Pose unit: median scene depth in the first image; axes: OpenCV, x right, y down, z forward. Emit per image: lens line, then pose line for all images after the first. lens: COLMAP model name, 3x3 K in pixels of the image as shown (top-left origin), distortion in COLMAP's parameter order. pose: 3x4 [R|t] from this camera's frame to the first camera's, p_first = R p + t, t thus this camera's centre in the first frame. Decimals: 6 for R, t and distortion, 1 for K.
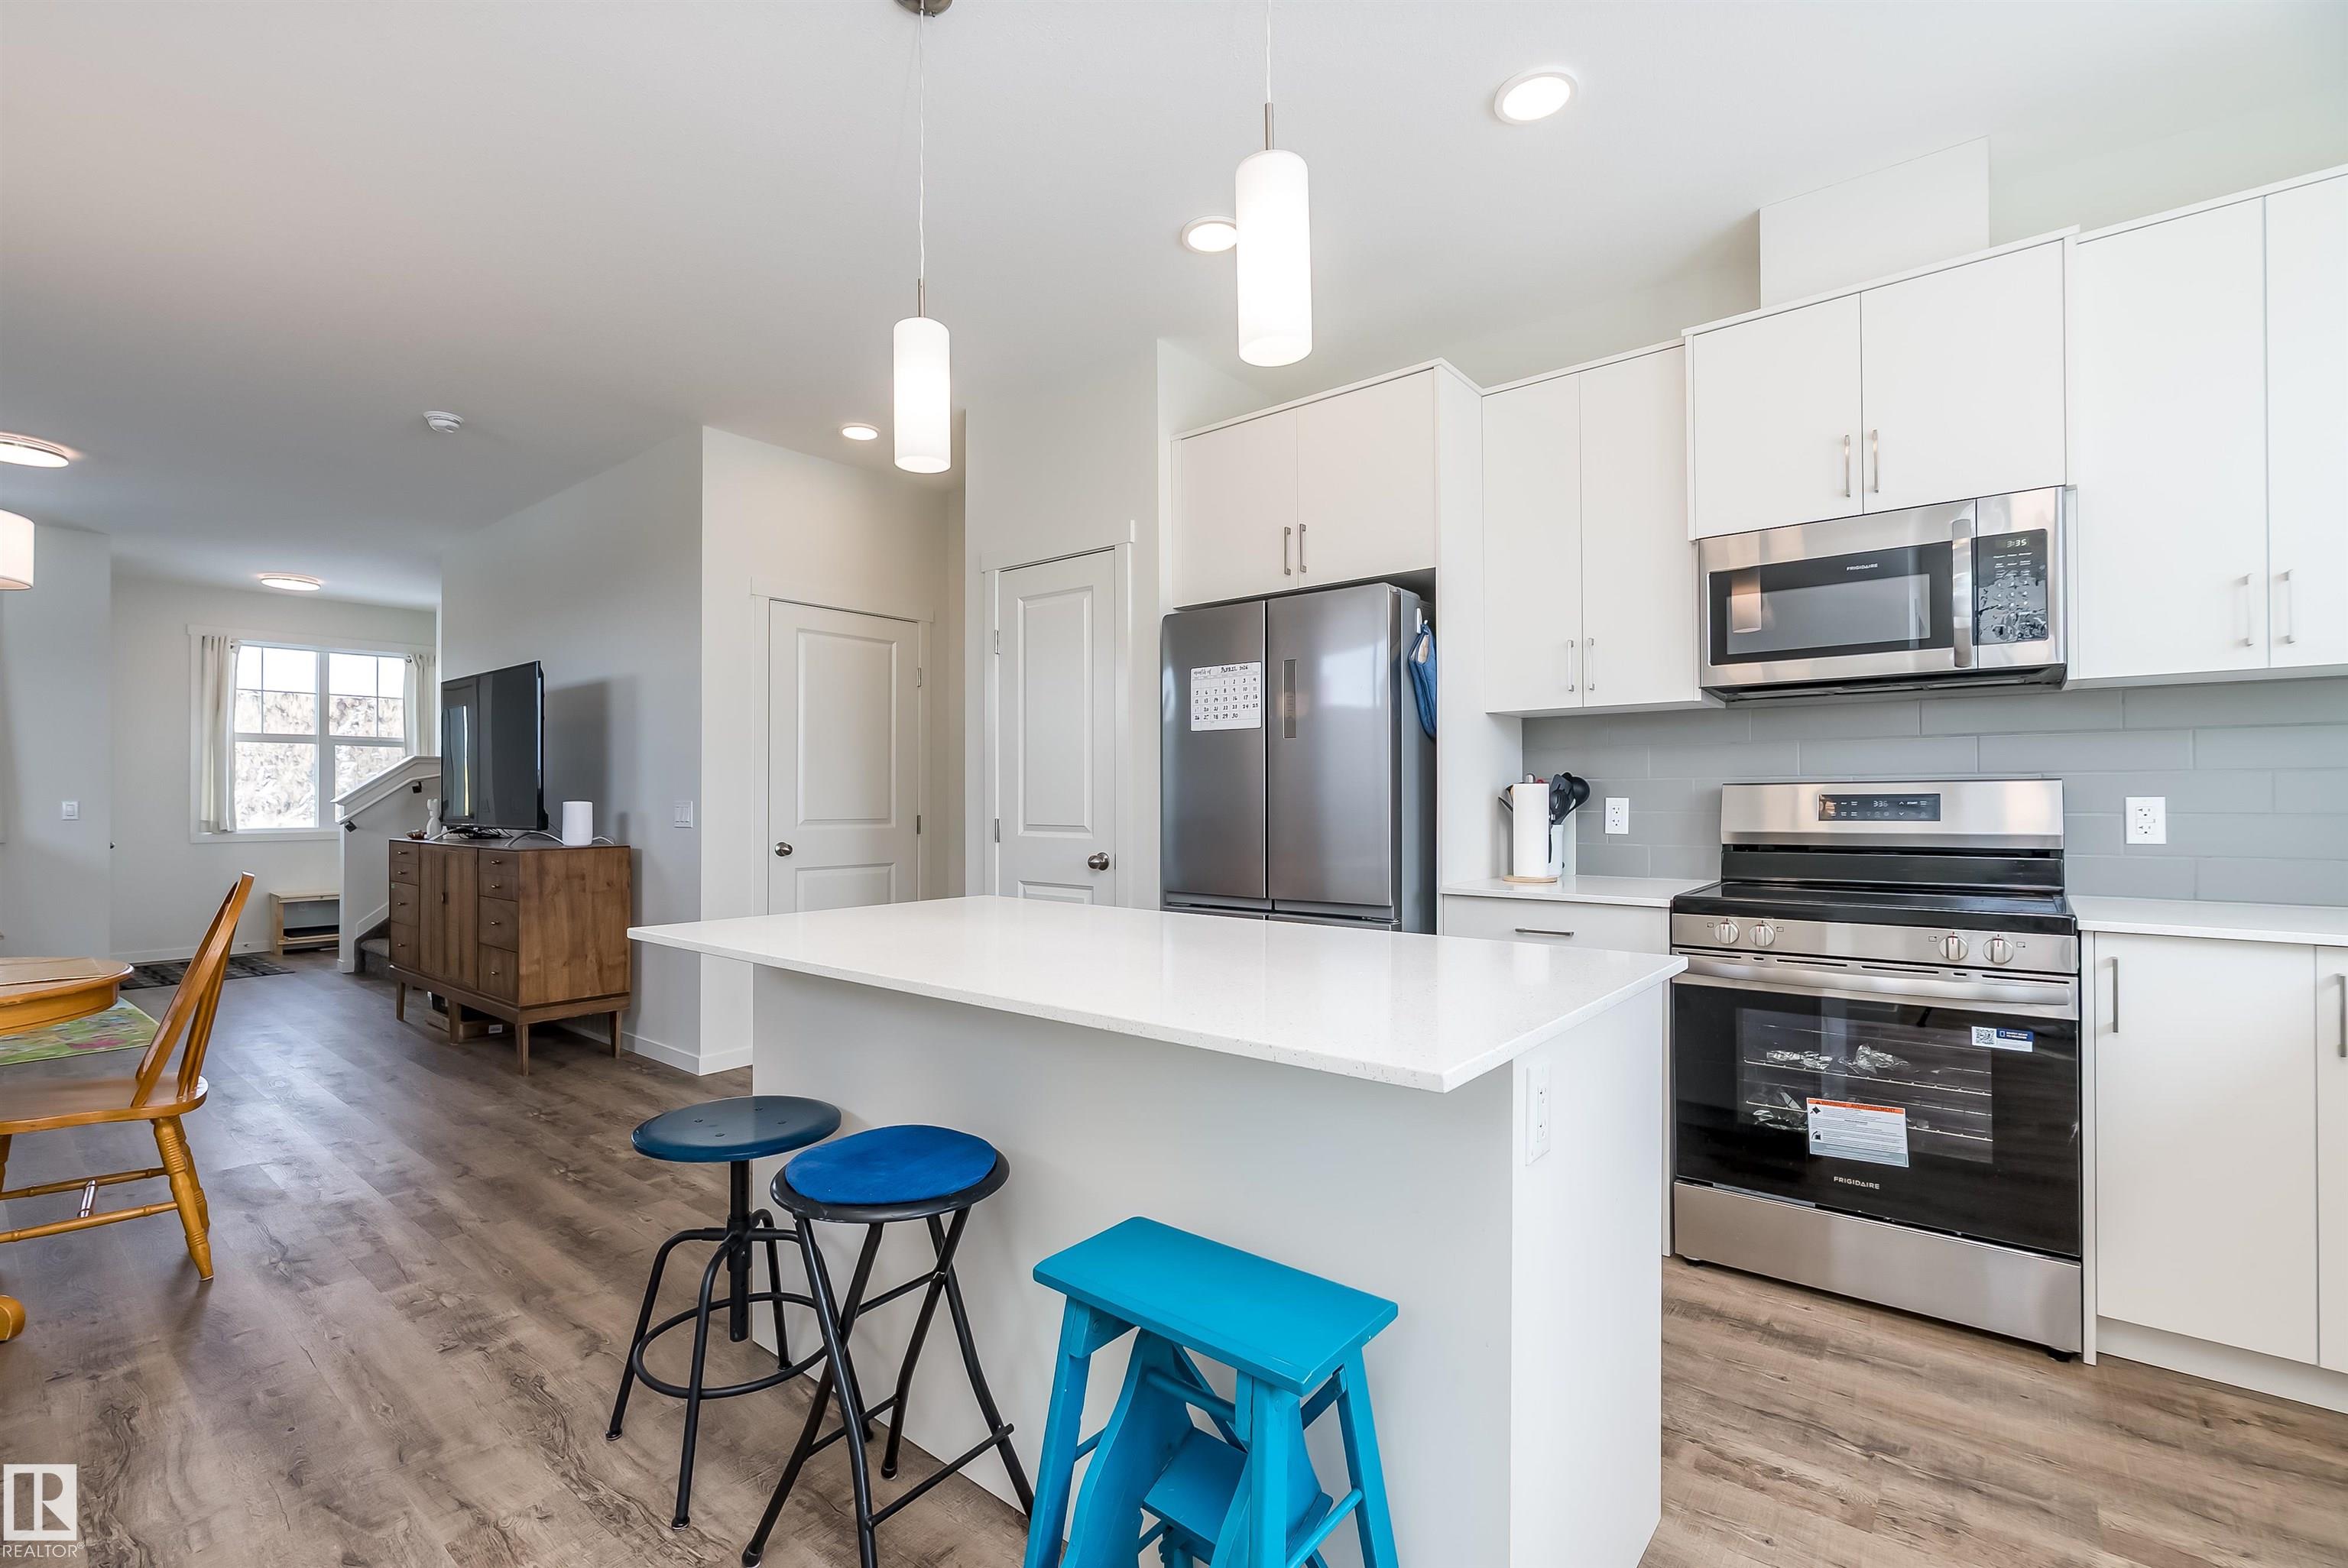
lens RADIAL K [[1048.1, 0, 1160.7], [0, 1048.1, 786.0], [0, 0, 1]] dist [-0.012249, 0.005621]
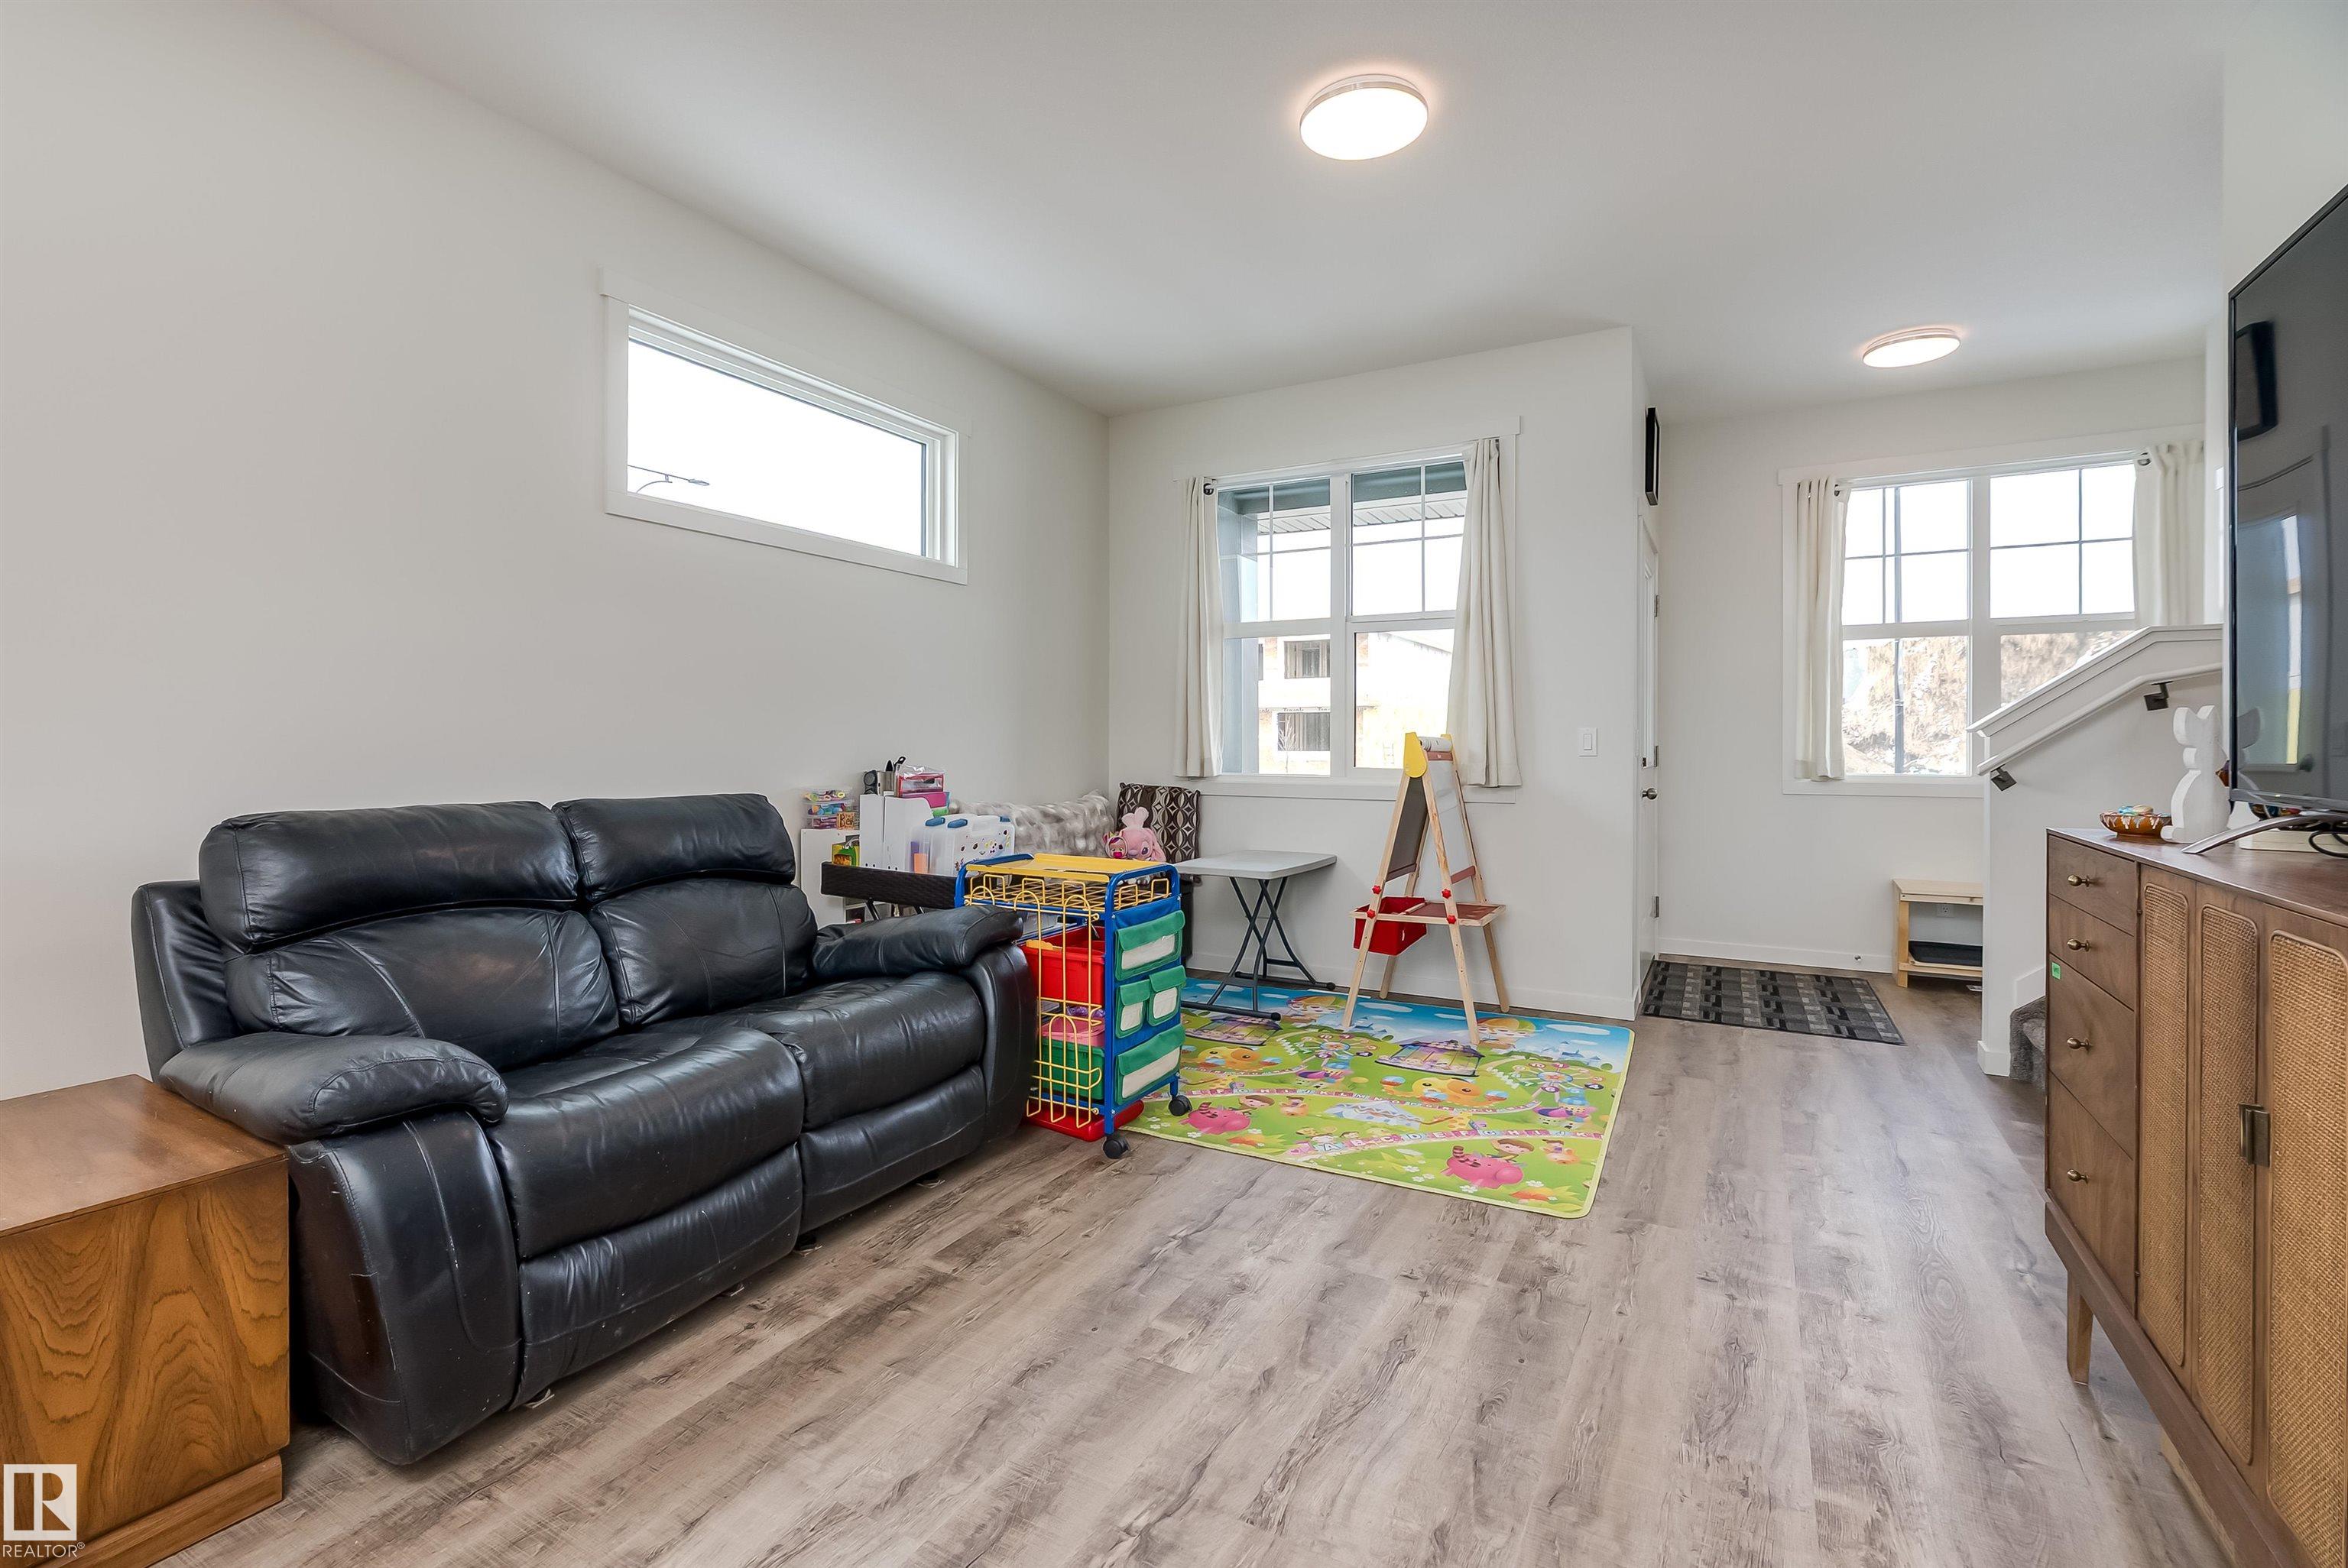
lens RADIAL K [[1048.1, 0, 1150.3], [0, 1048.1, 744.1], [0, 0, 1]] dist [-0.012249, 0.005621]
pose [[0.171628, 0.007409, -0.985134, -0.767568], [0.009601, 0.999912, 0.009193, 0.028657], [0.985115, -0.011036, 0.171542, 1.102583]]
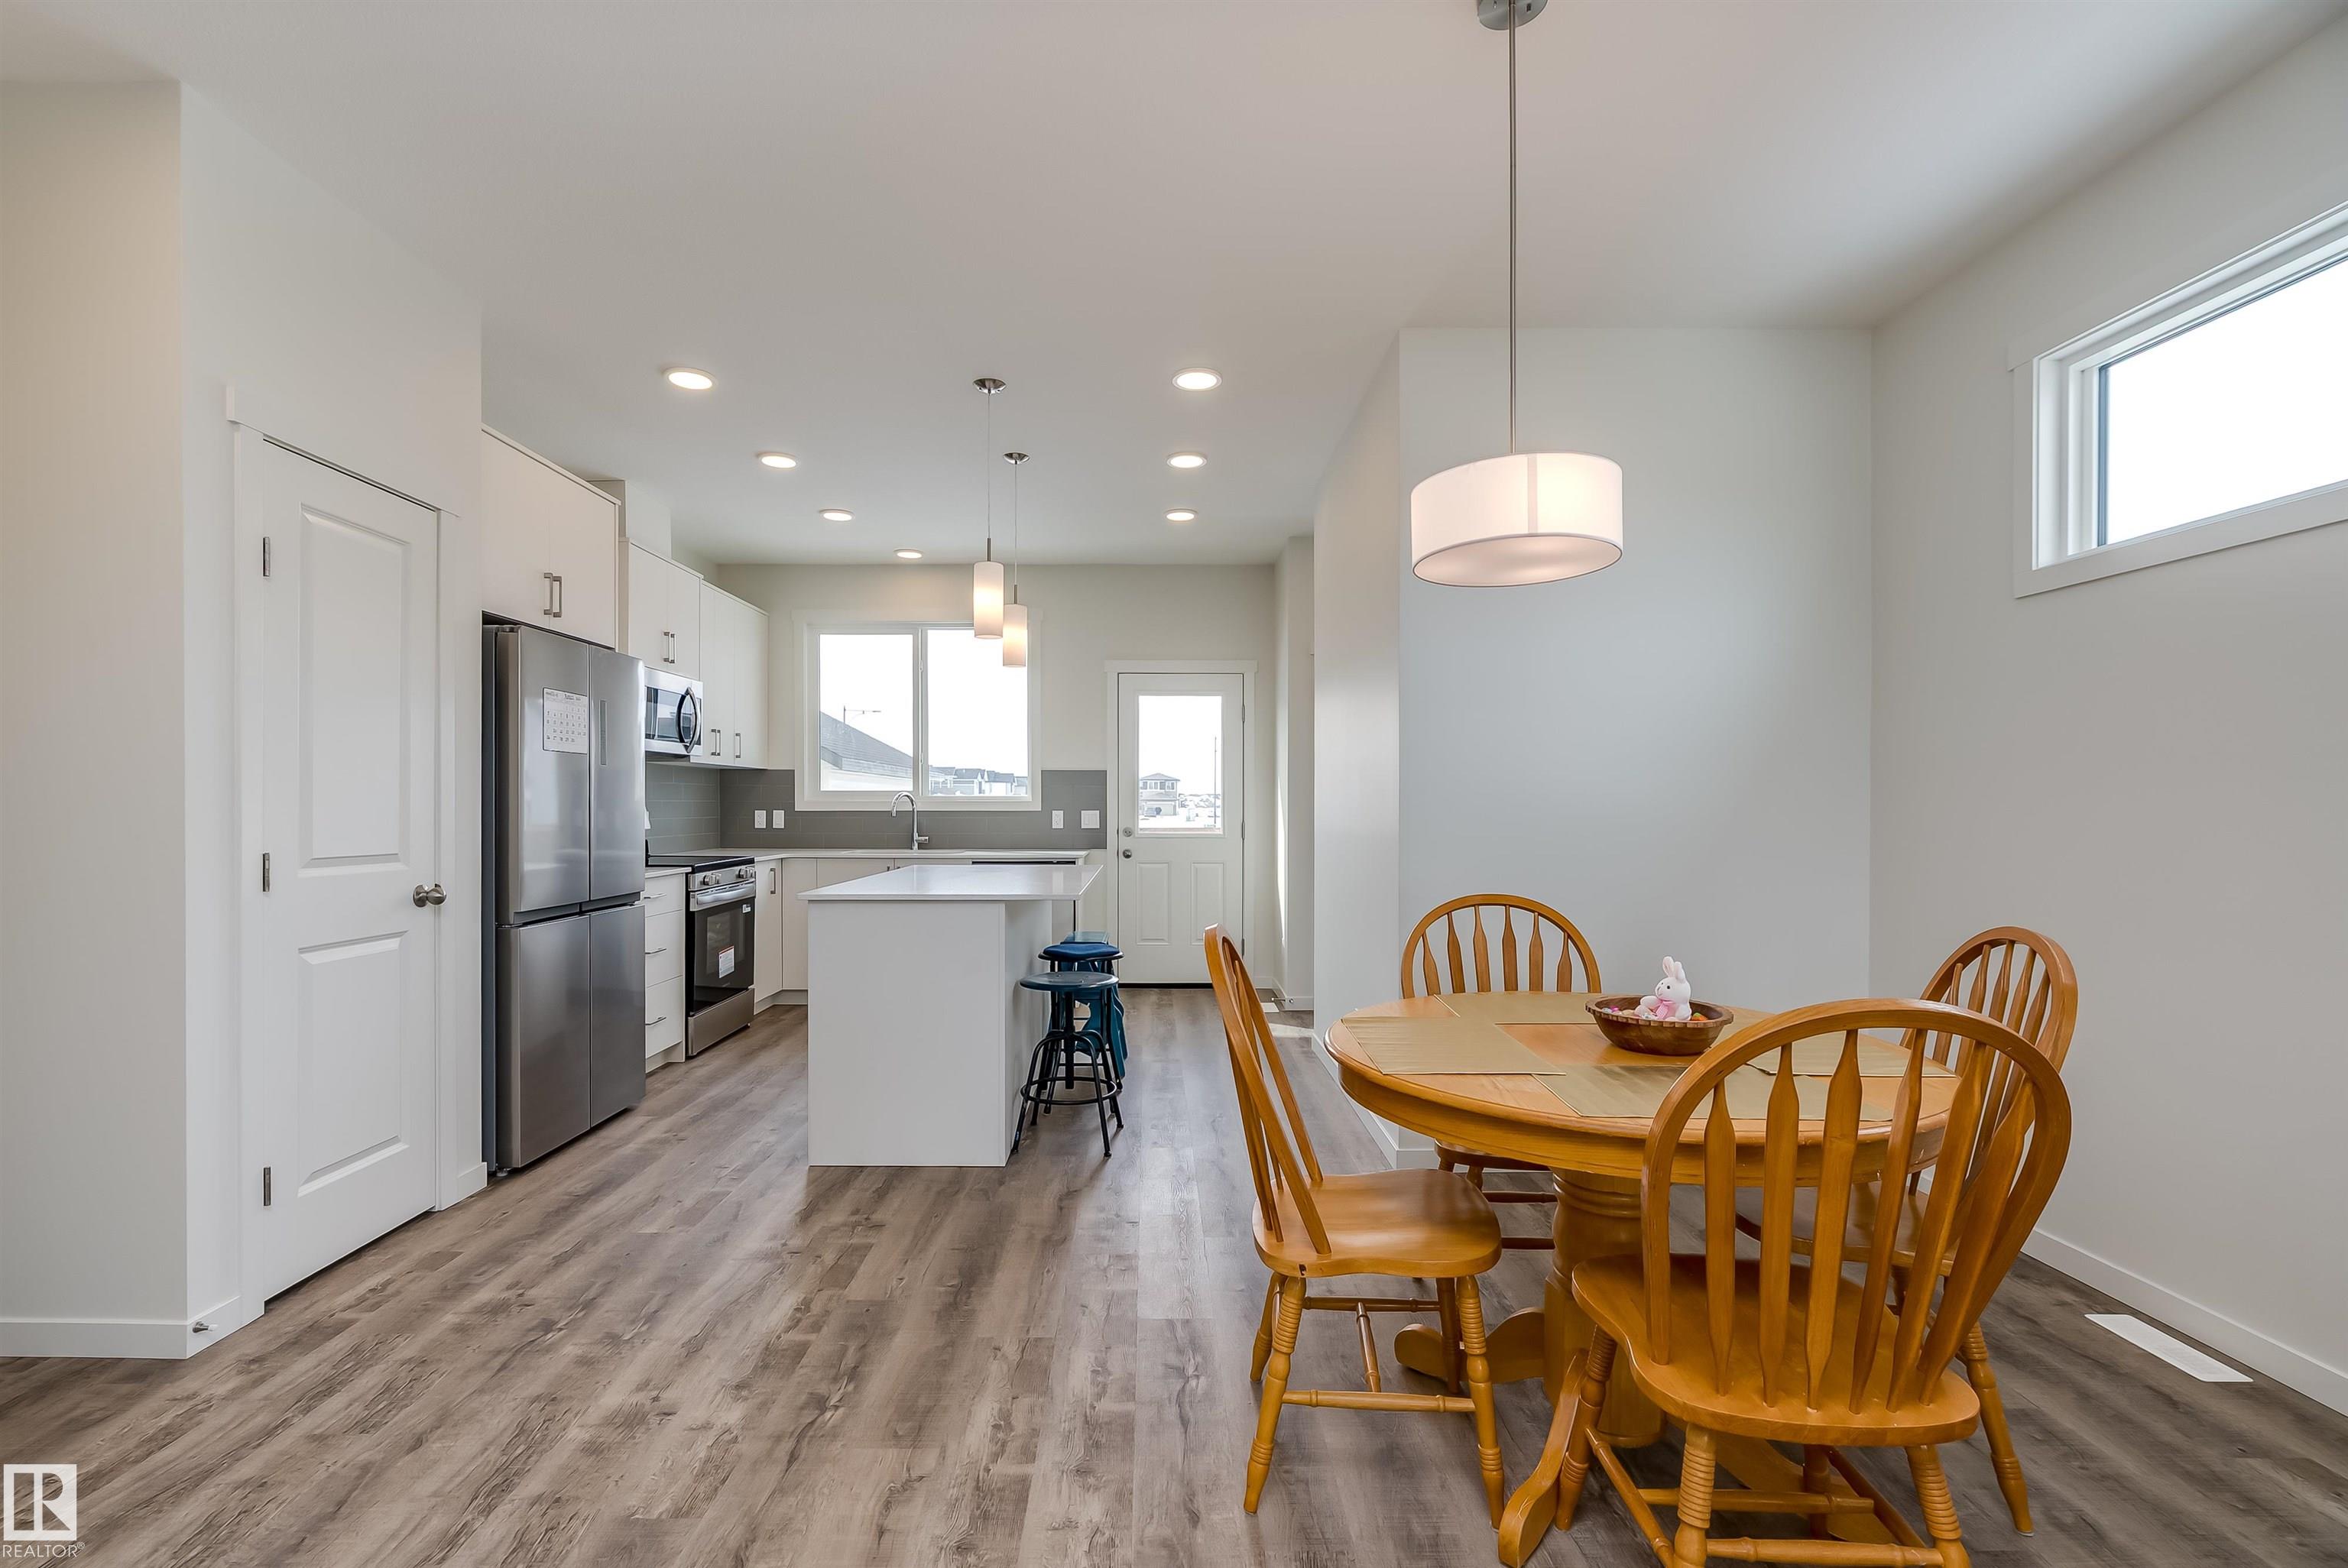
lens RADIAL K [[1048.1, 0, 1146.8], [0, 1048.1, 808.5], [0, 0, 1]] dist [-0.012249, 0.005621]
pose [[-0.637010, -0.000843, 0.770855, -1.177209], [-0.009608, 0.999930, -0.006846, 0.007180], [-0.770796, -0.011768, -0.636974, 1.255374]]
